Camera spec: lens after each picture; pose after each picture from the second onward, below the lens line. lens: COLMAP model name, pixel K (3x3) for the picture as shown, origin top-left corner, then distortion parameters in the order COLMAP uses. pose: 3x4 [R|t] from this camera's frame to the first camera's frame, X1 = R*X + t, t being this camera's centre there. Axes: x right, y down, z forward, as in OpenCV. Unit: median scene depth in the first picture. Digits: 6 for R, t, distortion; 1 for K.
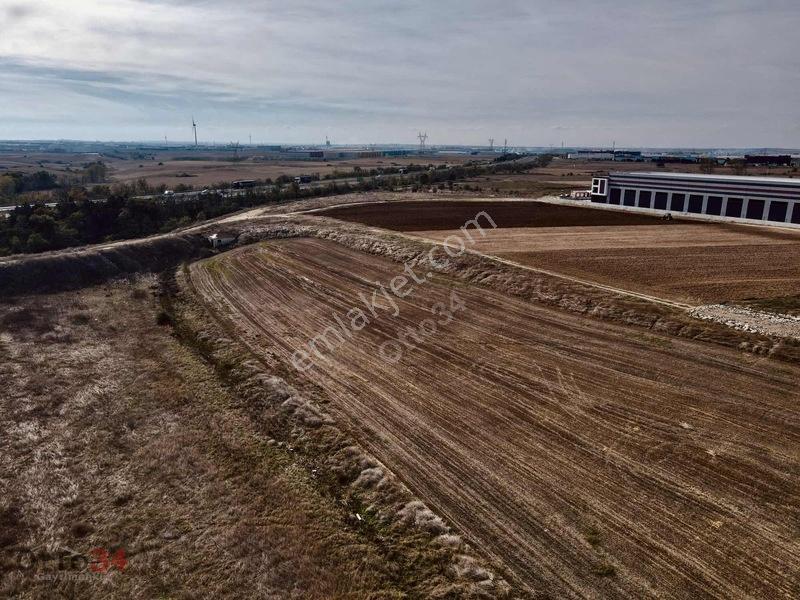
lens RADIAL K [[588.7, 0, 400.0], [0, 588.7, 300.0], [0, 0, 1]] dist [0.003858, 0.021293]
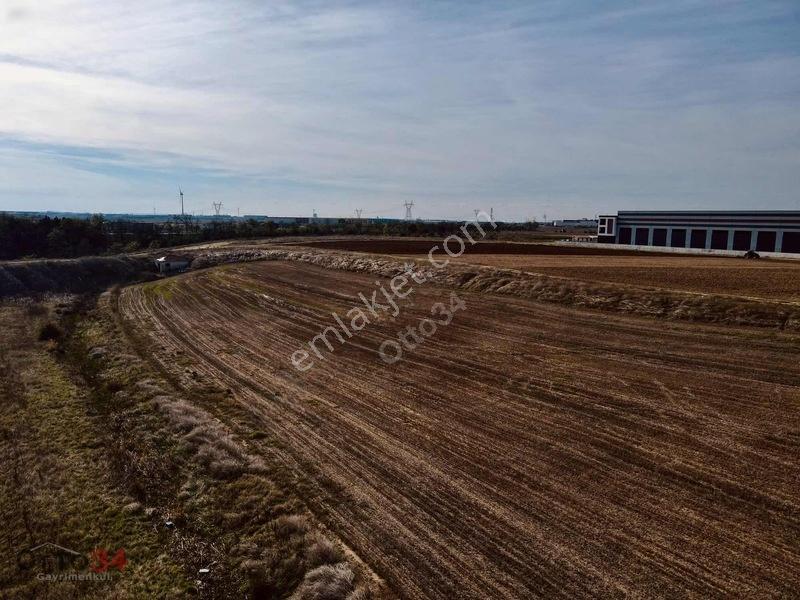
lens RADIAL K [[570.6, 0, 413.2], [0, 570.6, 300.4], [0, 0, 1]] dist [0.017467, 0.008038]
pose [[0.998480, 0.019062, 0.051722, -0.008233], [-0.012018, 0.991012, -0.133235, 0.103889], [-0.053797, 0.132411, 0.989734, 0.388472]]
